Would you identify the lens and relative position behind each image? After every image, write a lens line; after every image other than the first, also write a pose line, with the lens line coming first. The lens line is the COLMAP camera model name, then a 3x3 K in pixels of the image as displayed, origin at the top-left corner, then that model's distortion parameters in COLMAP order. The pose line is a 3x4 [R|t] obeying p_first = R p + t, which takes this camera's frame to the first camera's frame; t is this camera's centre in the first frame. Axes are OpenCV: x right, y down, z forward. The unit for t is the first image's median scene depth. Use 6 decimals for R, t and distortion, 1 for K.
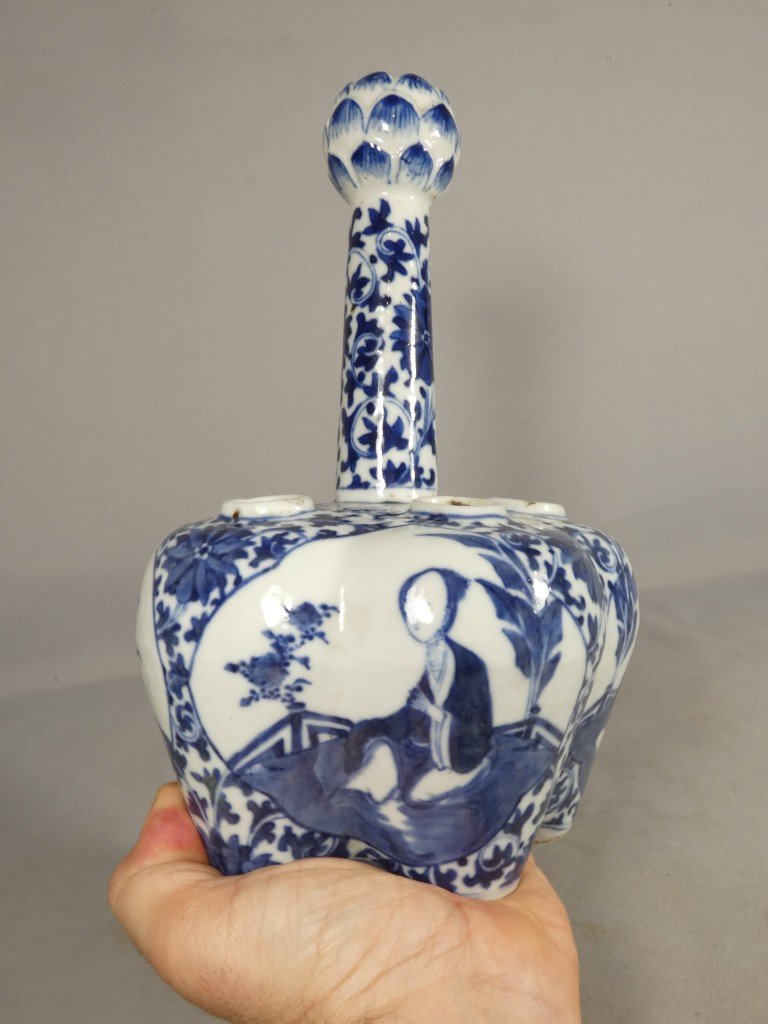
lens RADIAL K [[938.4, 0, 390.8], [0, 938.4, 503.9], [0, 0, 1]] dist [0.003071, 0.000000]
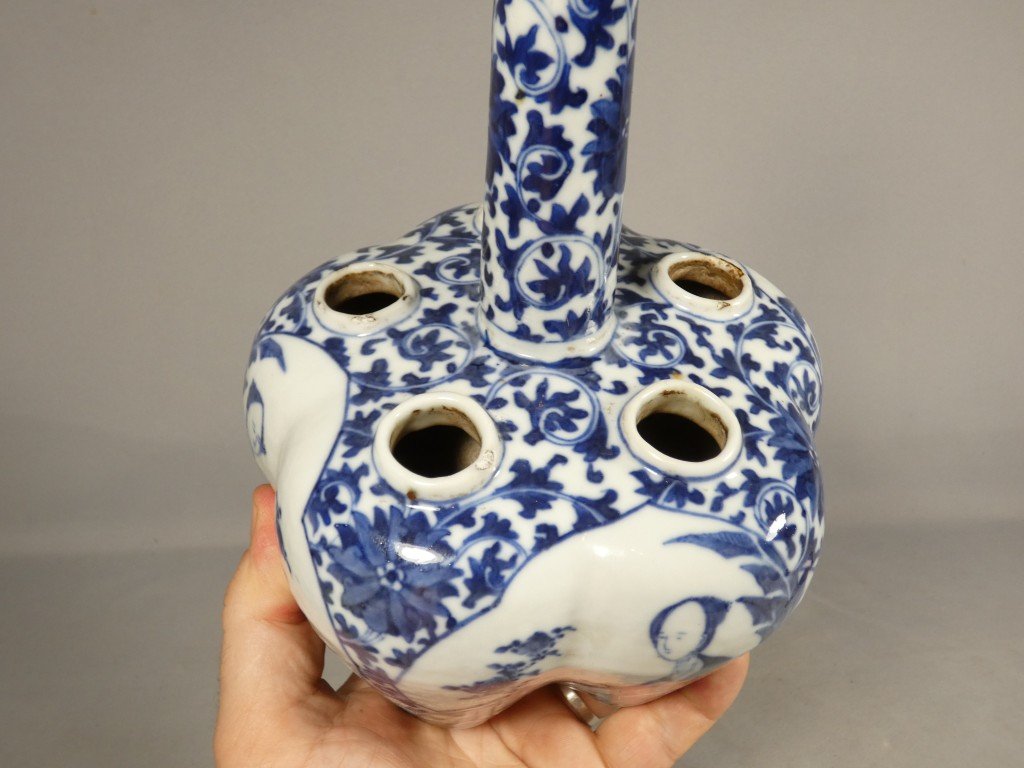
lens RADIAL K [[864.6, 0, 519.2], [0, 864.6, 390.7], [0, 0, 1]] dist [-0.012549, -0.015353]
pose [[0.972527, -0.138528, 0.187088, -0.210053], [-0.029901, 0.722679, 0.690537, -0.558415], [-0.230863, -0.677160, 0.698682, 0.582851]]
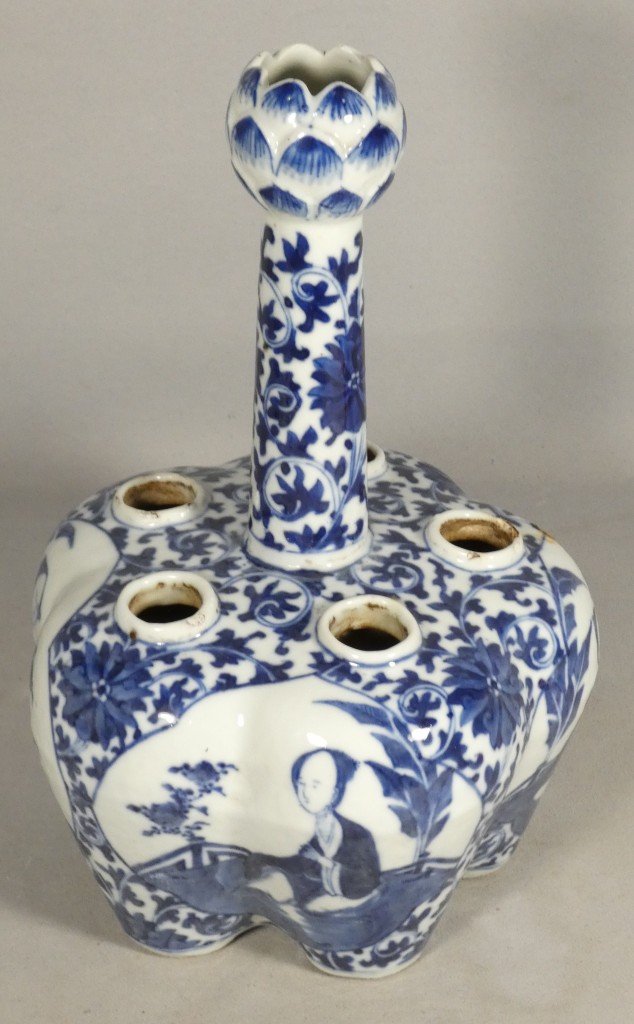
lens RADIAL K [[2617.6, 0, 385.1], [0, 2617.6, 558.9], [0, 0, 1]] dist [0.426532, 0.000000]
pose [[0.997305, 0.052905, -0.050824, 0.232260], [-0.018610, 0.852564, 0.522291, -1.525072], [0.070963, -0.519938, 0.851251, -1.269699]]
